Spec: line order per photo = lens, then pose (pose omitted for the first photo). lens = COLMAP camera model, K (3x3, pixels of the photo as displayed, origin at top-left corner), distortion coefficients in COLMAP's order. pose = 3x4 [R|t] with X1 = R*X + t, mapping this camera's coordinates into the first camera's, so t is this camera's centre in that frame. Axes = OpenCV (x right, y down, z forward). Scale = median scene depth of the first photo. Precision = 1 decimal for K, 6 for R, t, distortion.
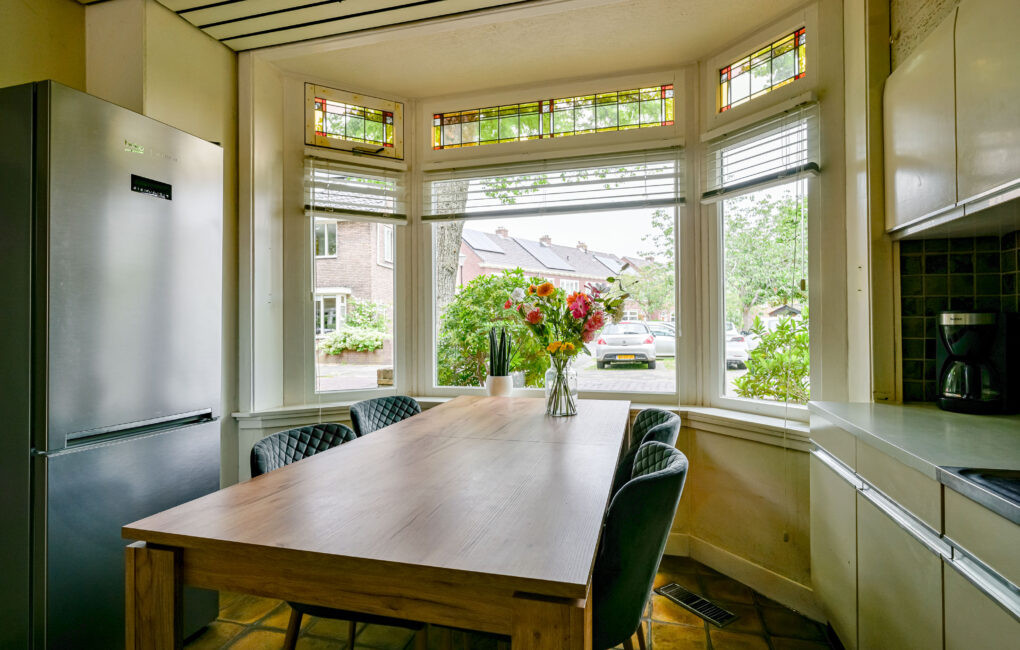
lens RADIAL K [[516.3, 0, 510.0], [0, 516.3, 325.0], [0, 0, 1]] dist [-0.022605, 0.000227]
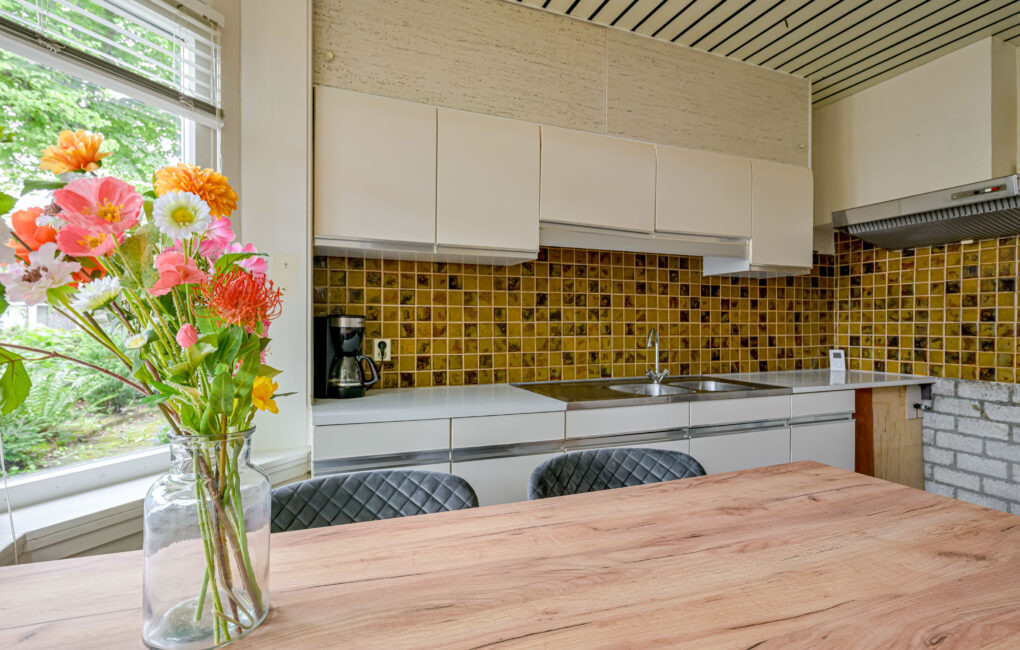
lens RADIAL K [[507.1, 0, 510.0], [0, 507.1, 325.0], [0, 0, 1]] dist [0.000867, 0.000360]
pose [[-0.607352, 0.010559, 0.794362, -0.233870], [0.001438, 0.999925, -0.012192, 0.007155], [-0.794431, -0.006263, -0.607322, 0.984927]]
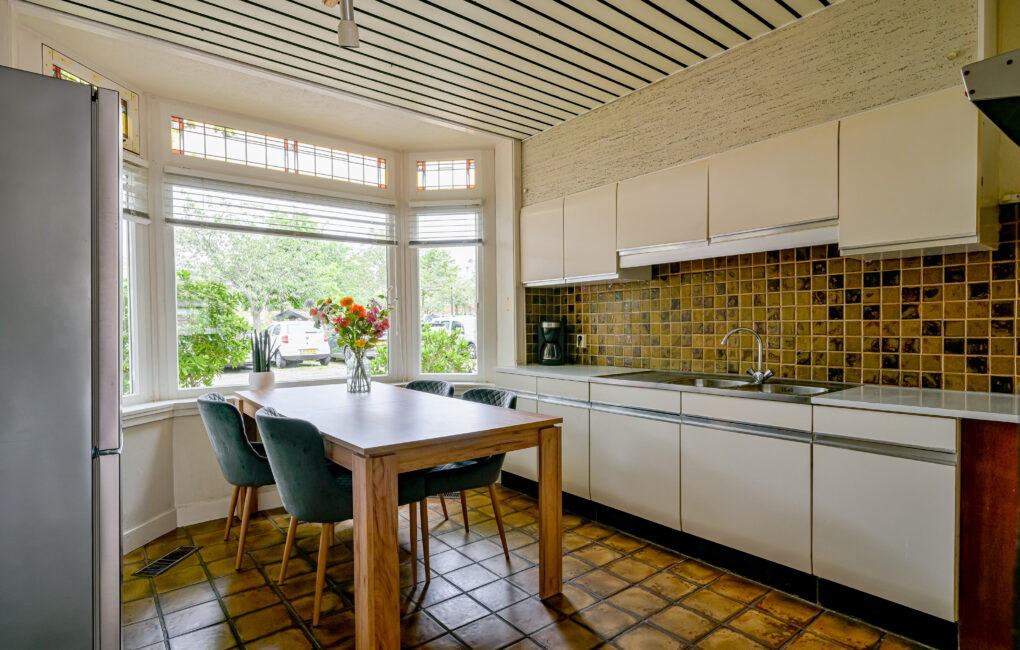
lens RADIAL K [[527.0, 0, 510.0], [0, 527.0, 325.0], [0, 0, 1]] dist [0.005451, 0.000164]
pose [[0.583909, 0.004134, 0.811808, -0.778868], [0.002306, 0.999975, -0.006751, 0.002760], [-0.811816, 0.005814, 0.583885, -0.162369]]
